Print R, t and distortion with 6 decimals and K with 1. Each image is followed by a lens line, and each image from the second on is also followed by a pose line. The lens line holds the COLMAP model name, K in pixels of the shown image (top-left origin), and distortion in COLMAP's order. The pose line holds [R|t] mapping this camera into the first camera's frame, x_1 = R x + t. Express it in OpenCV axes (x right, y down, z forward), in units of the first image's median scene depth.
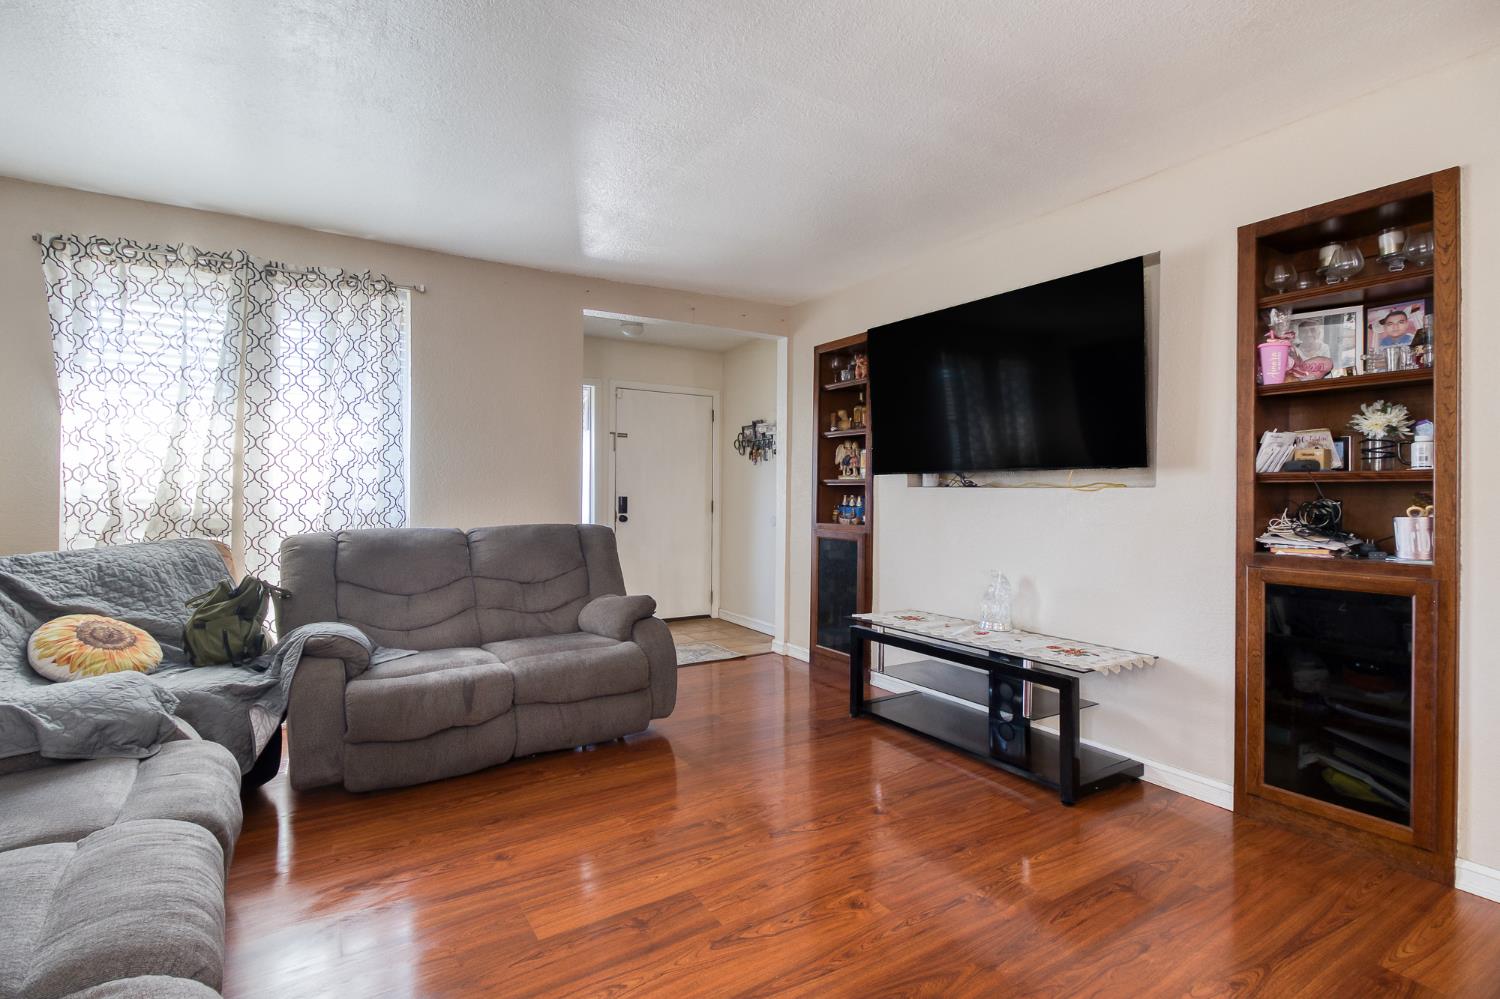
lens RADIAL K [[669.8, 0, 750.0], [0, 669.8, 499.5], [0, 0, 1]] dist [-0.001660, -0.000301]
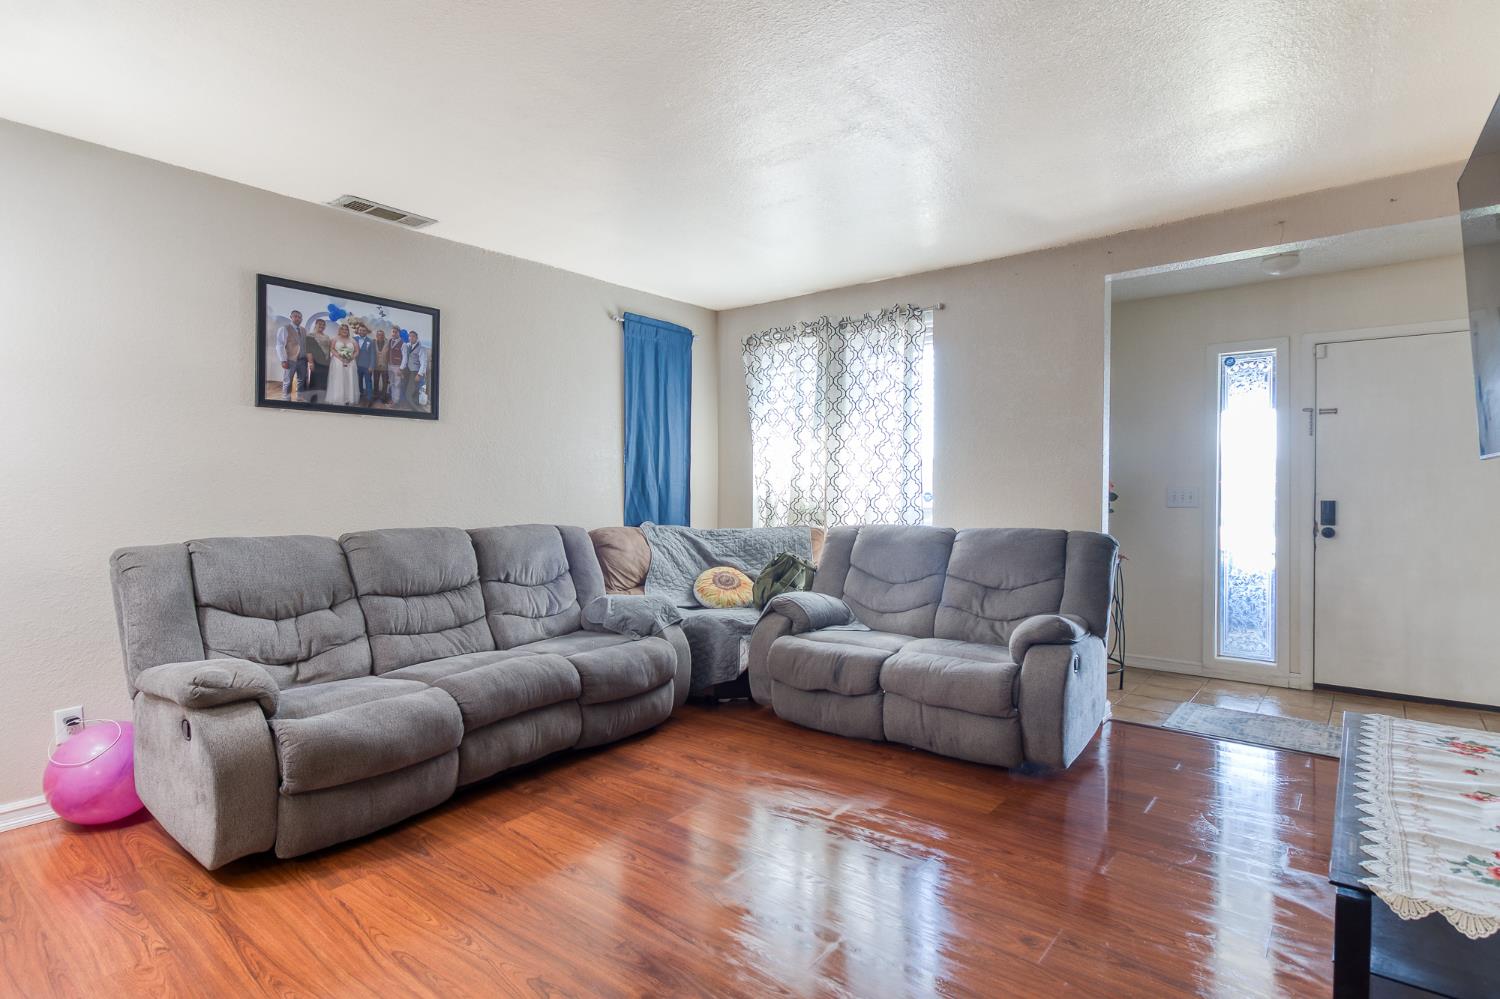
lens RADIAL K [[765.2, 0, 743.8], [0, 765.2, 491.1], [0, 0, 1]] dist [-0.001169, -0.000128]
pose [[0.336037, -0.002157, -0.941846, 0.653271], [-0.012153, 0.999904, -0.006626, -0.003336], [0.941770, 0.013673, 0.335979, 0.326992]]
